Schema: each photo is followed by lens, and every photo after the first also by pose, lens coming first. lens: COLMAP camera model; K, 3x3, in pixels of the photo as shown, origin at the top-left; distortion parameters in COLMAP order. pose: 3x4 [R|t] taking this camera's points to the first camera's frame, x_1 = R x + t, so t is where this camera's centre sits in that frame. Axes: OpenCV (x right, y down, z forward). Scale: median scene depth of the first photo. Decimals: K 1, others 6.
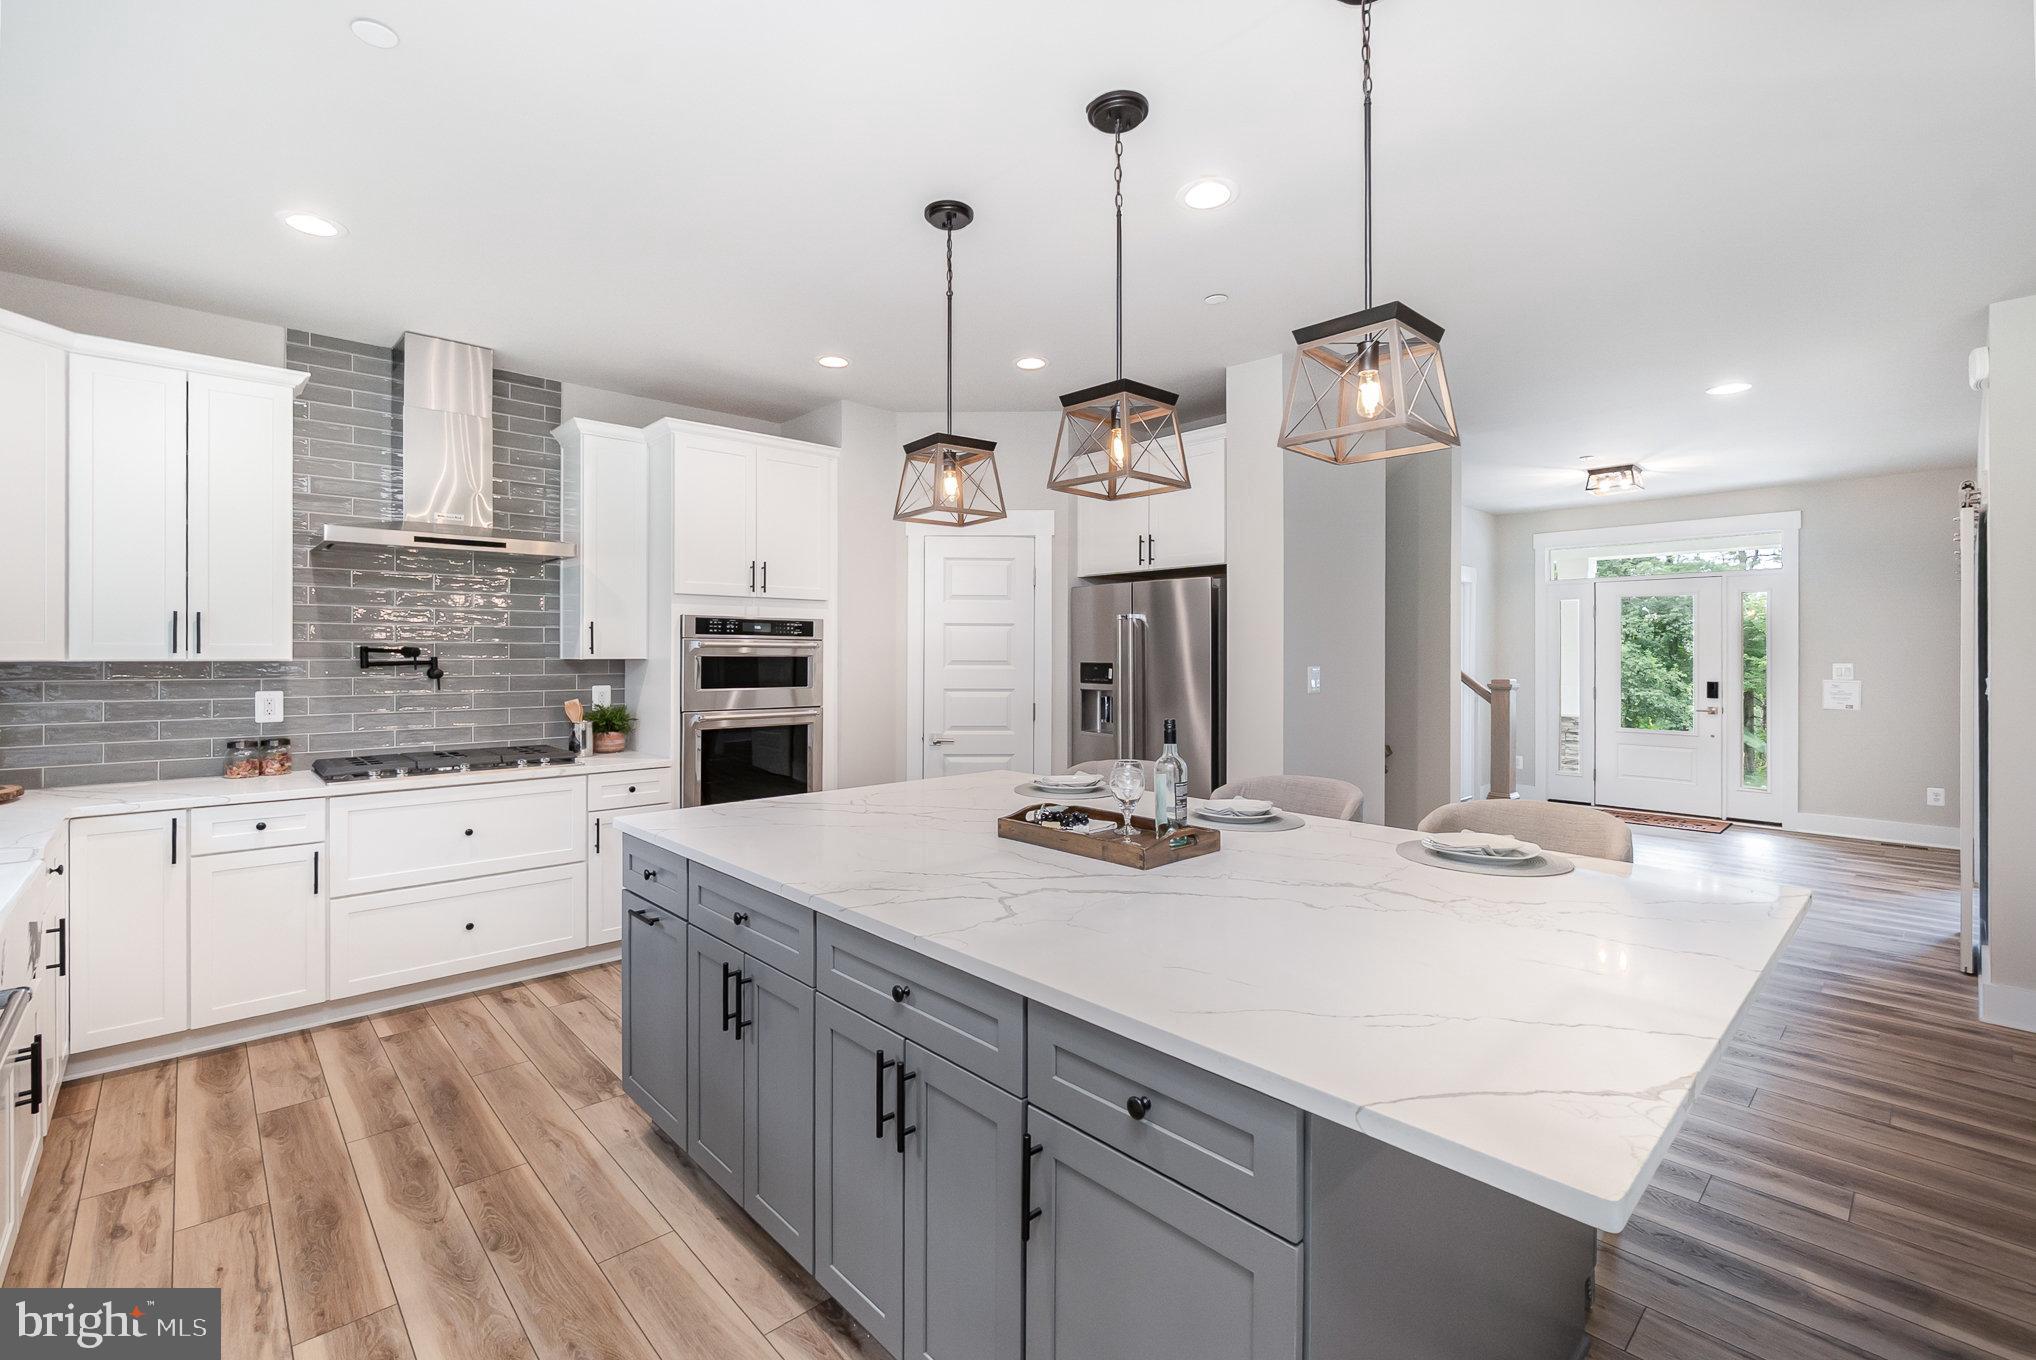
lens RADIAL K [[890.5, 0, 985.8], [0, 890.5, 652.1], [0, 0, 1]] dist [0.001538, -0.000232]
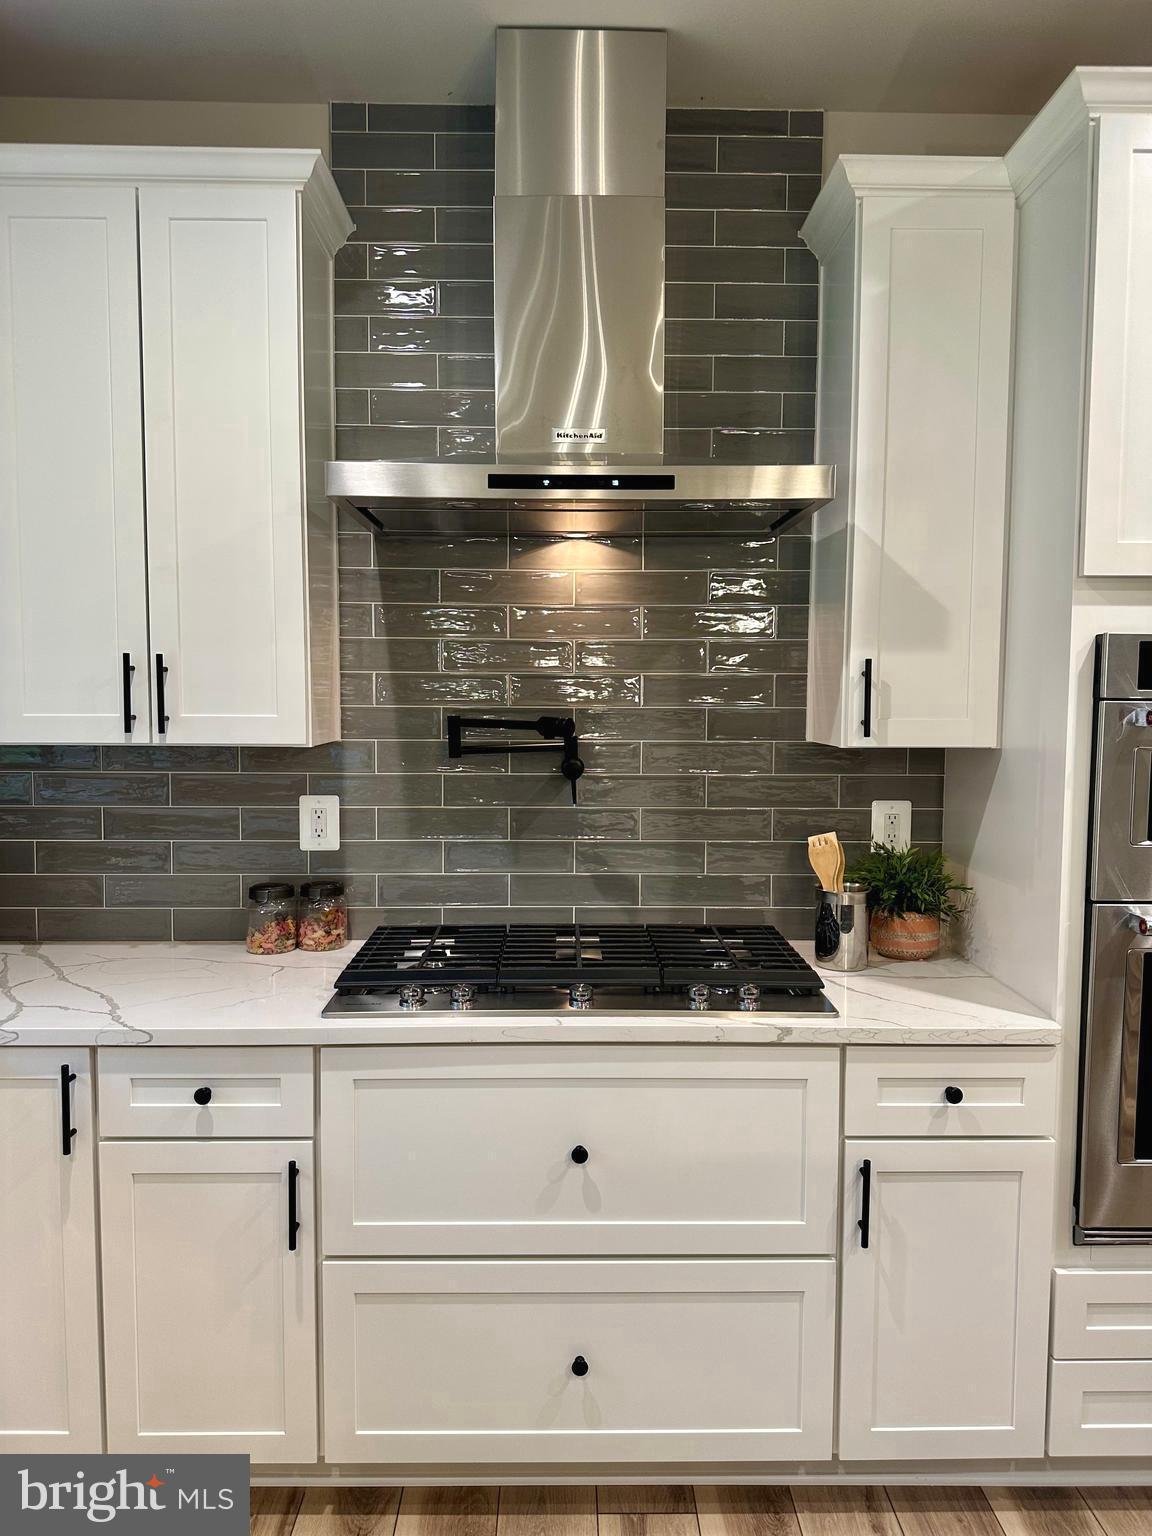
lens RADIAL K [[1057.8, 0, 580.6], [0, 1057.8, 771.1], [0, 0, 1]] dist [0.025058, -0.001955]
pose [[0.754551, 0.051795, -0.654194, -0.236612], [-0.003413, 0.997177, 0.075013, -0.020670], [0.656232, -0.054368, 0.752598, 0.583638]]
